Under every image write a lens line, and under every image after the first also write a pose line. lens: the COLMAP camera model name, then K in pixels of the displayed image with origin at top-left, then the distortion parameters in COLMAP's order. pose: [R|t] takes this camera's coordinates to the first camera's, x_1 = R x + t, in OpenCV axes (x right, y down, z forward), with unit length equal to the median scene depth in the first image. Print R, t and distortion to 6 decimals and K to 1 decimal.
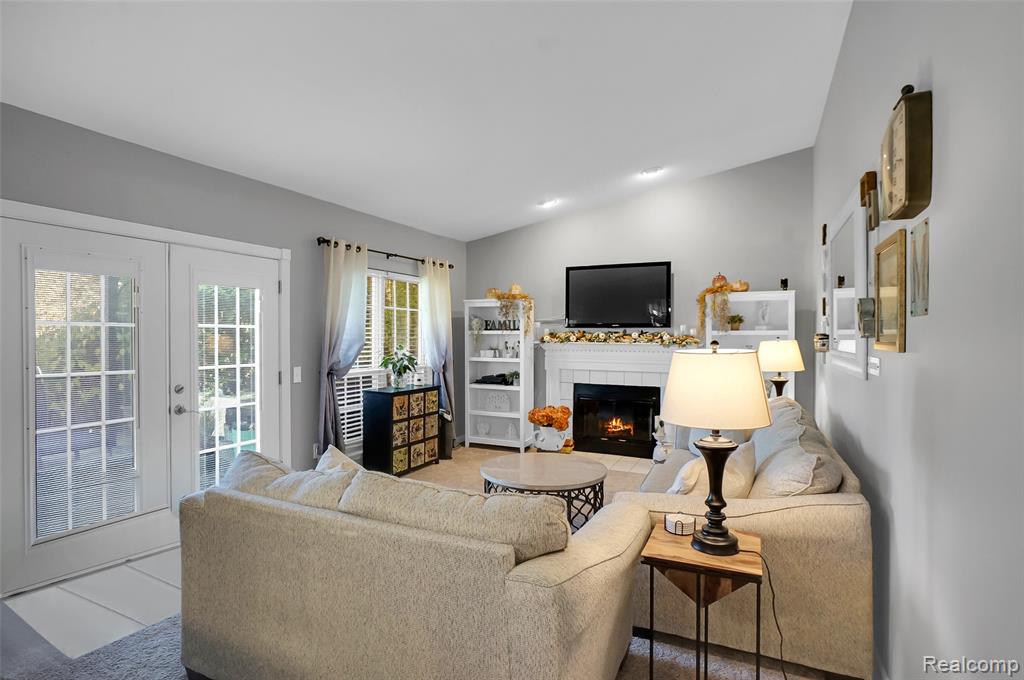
lens RADIAL K [[518.9, 0, 512.2], [0, 518.9, 337.8], [0, 0, 1]] dist [-0.041705, 0.019914]
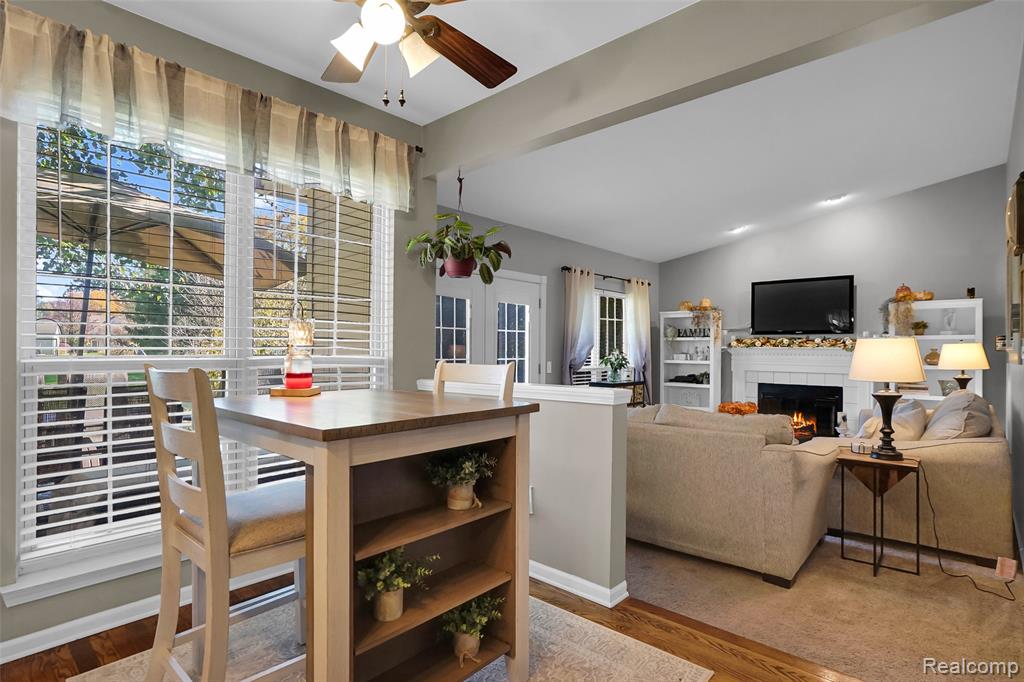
lens RADIAL K [[530.0, 0, 515.0], [0, 530.0, 351.4], [0, 0, 1]] dist [-0.044844, 0.030274]
pose [[0.962809, 0.004590, -0.270142, -0.091923], [-0.005417, 0.999983, -0.002314, 0.024569], [0.270127, 0.003691, 0.962818, -0.285216]]
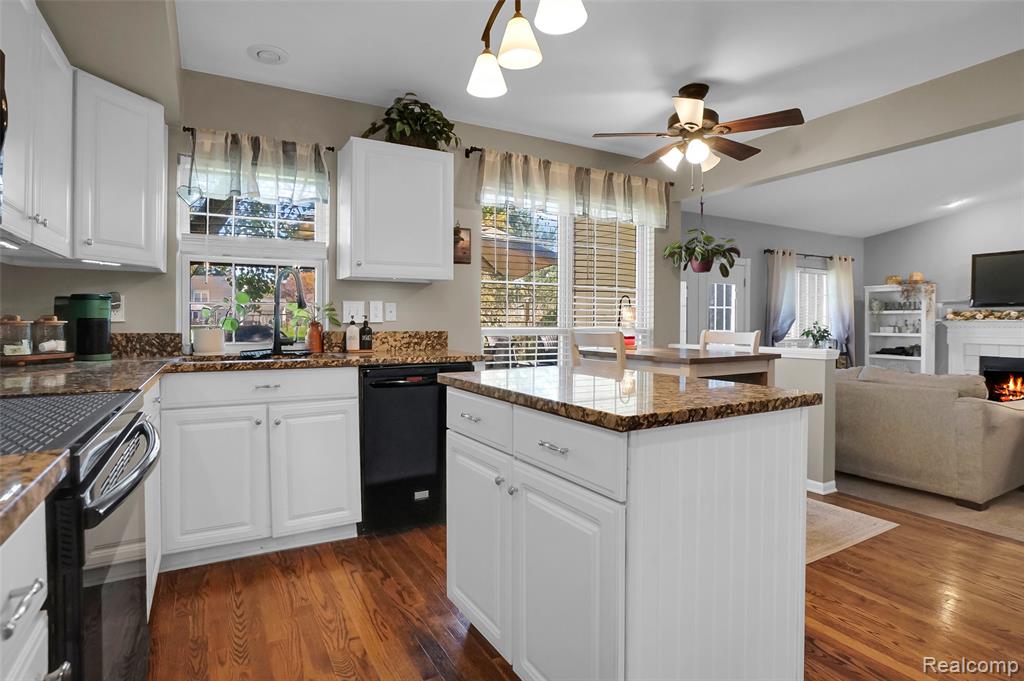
lens RADIAL K [[529.8, 0, 501.1], [0, 529.8, 323.7], [0, 0, 1]] dist [-0.041773, 0.018182]
pose [[0.815753, 0.006727, -0.578362, -0.086541], [-0.008256, 0.999966, -0.000014, 0.026181], [0.578342, 0.004786, 0.815780, -0.561505]]
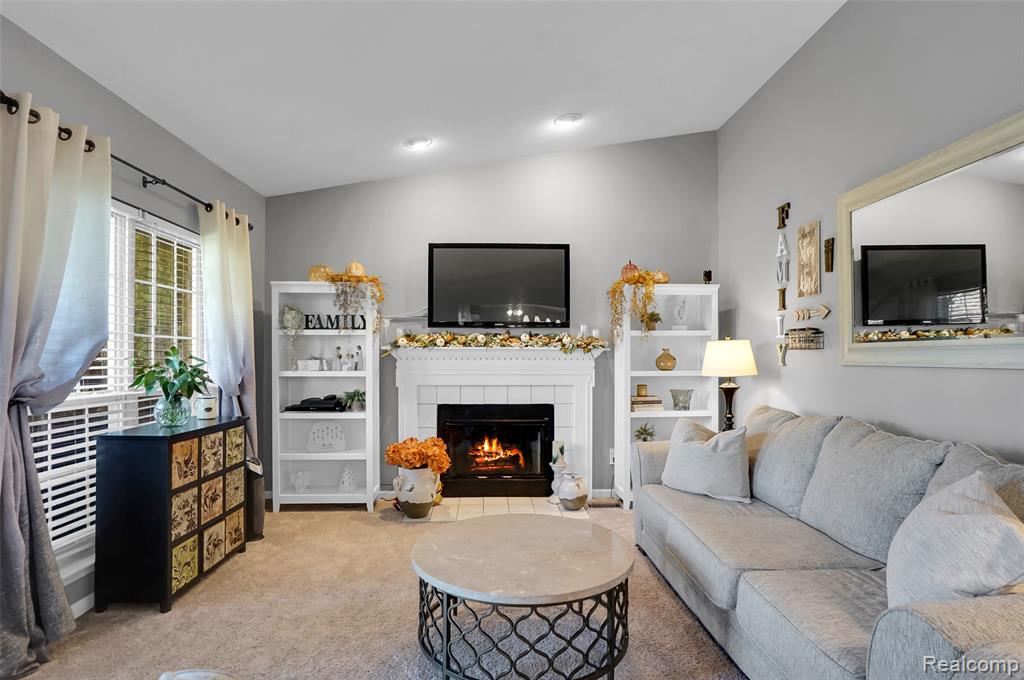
lens RADIAL K [[530.0, 0, 515.0], [0, 530.0, 350.4], [0, 0, 1]] dist [-0.044844, 0.030274]
pose [[0.880930, 0.001774, 0.473243, -0.145348], [0.006198, 0.999864, -0.015285, 0.025679], [-0.473206, 0.016398, 0.880799, 0.312198]]
